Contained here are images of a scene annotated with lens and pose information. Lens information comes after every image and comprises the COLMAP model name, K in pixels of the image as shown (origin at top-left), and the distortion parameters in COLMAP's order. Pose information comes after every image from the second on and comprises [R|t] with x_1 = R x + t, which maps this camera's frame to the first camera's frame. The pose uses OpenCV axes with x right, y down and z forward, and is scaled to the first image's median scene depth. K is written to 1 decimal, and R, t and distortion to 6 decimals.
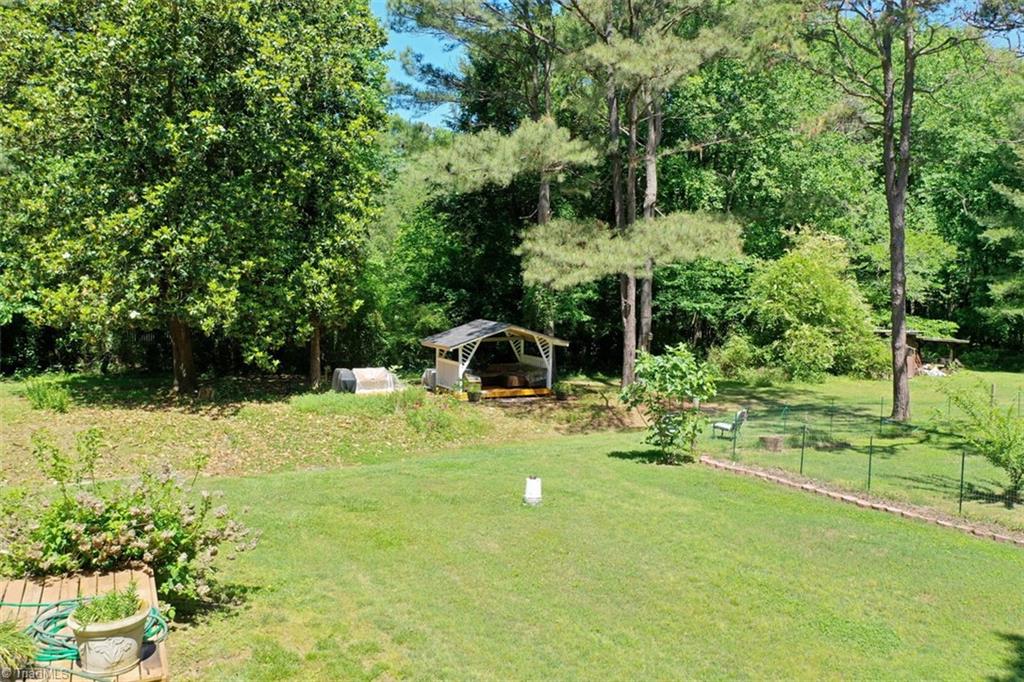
lens RADIAL K [[459.0, 0, 512.0], [0, 459.0, 341.0], [0, 0, 1]] dist [0.001367, -0.000065]
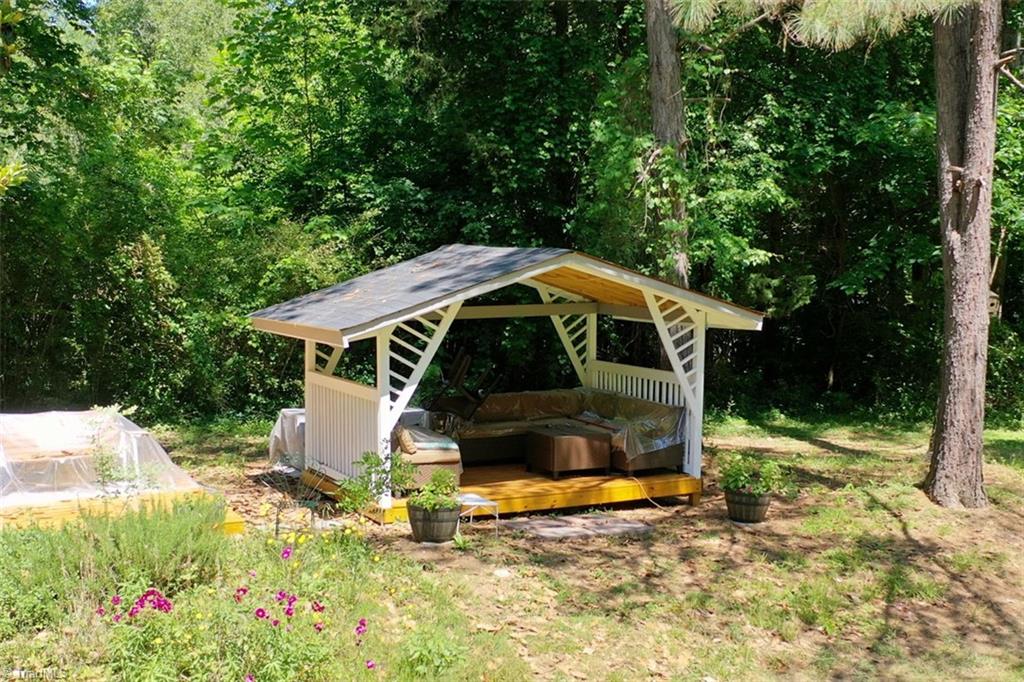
lens RADIAL K [[459.0, 0, 512.0], [0, 459.0, 341.0], [0, 0, 1]] dist [0.001367, -0.000065]
pose [[0.998256, -0.004108, 0.058885, -0.051696], [0.006086, 0.999422, -0.033452, 0.026973], [-0.058714, 0.033752, 0.997704, 0.712412]]
